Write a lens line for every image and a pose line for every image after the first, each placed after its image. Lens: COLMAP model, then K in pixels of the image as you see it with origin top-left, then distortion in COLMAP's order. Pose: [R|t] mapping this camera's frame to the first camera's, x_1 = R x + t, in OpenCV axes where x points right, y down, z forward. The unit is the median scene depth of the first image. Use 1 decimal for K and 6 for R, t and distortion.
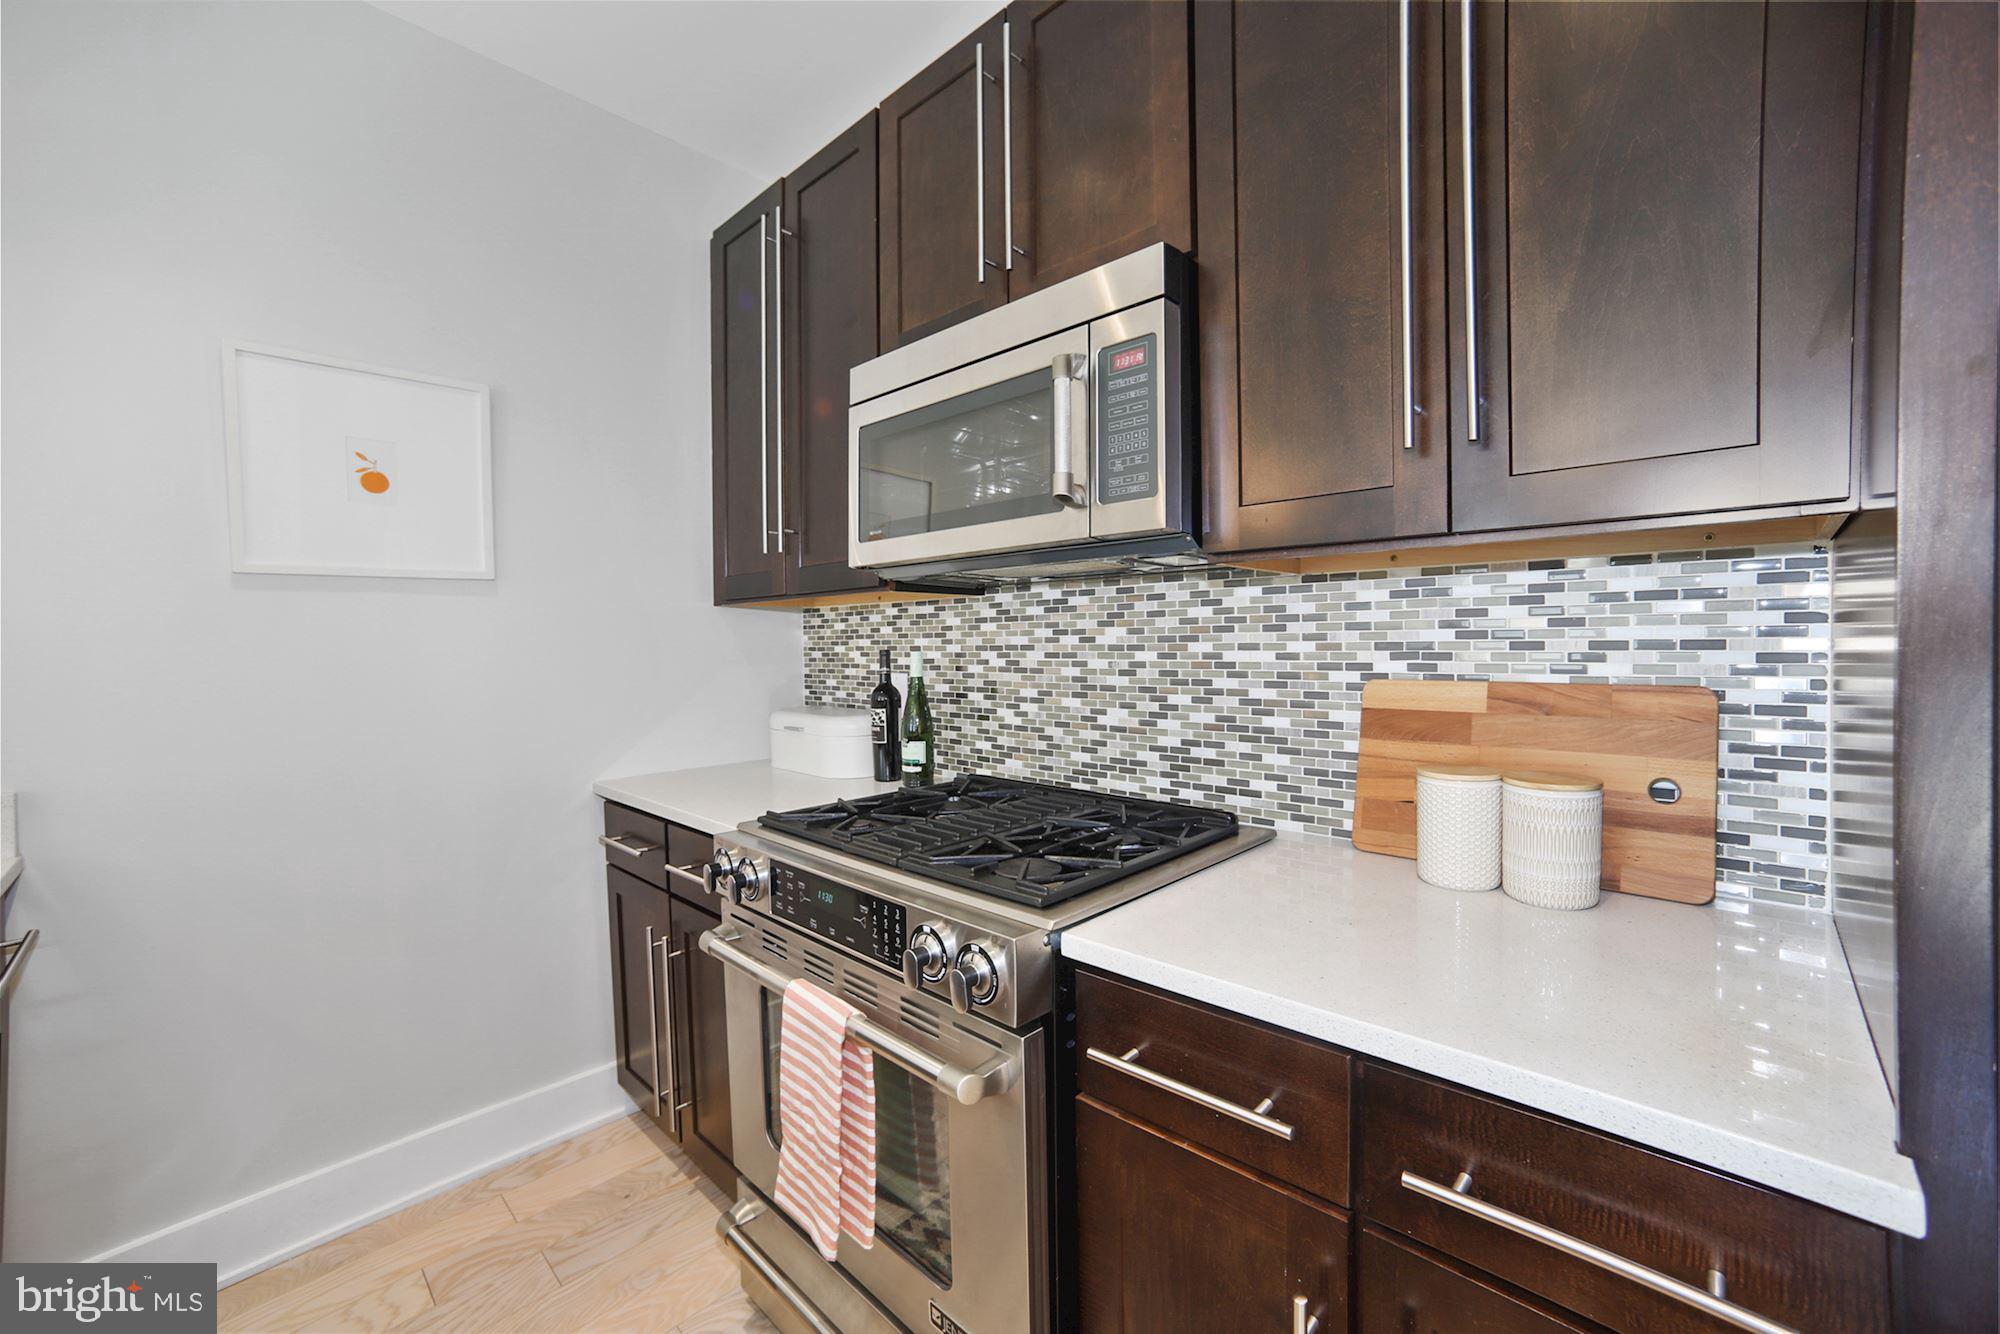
lens RADIAL K [[818.6, 0, 1015.9], [0, 818.6, 652.7], [0, 0, 1]] dist [-0.067950, 0.031086]
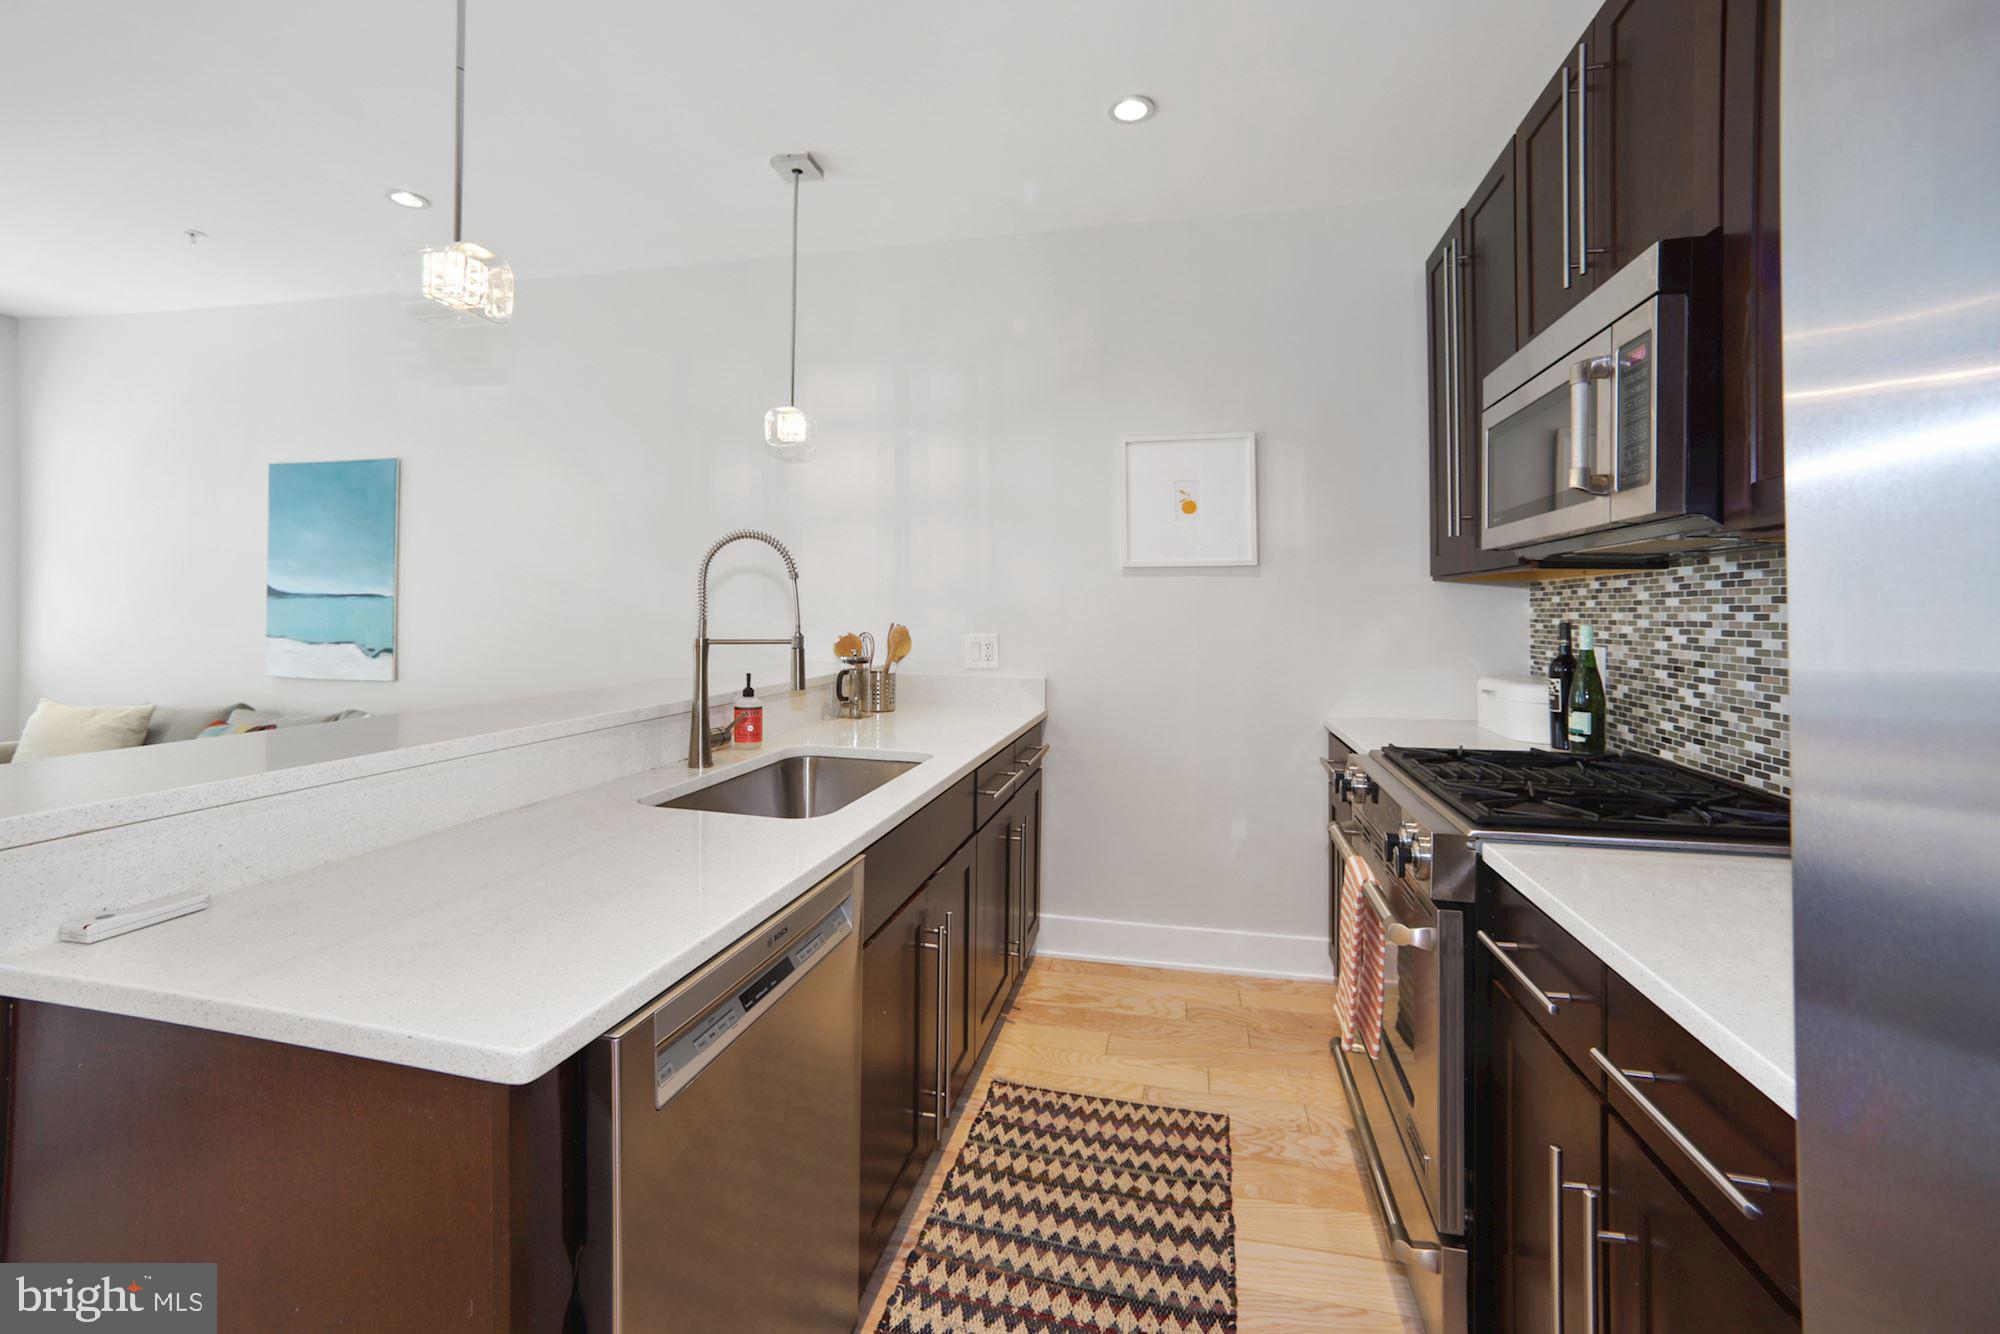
lens RADIAL K [[830.1, 0, 994.5], [0, 830.1, 606.1], [0, 0, 1]] dist [-0.015599, 0.000208]
pose [[0.509676, 0.011489, -0.860290, 0.427986], [-0.026941, 0.999634, -0.002611, -0.002915], [0.859945, 0.024508, 0.509799, -0.184710]]
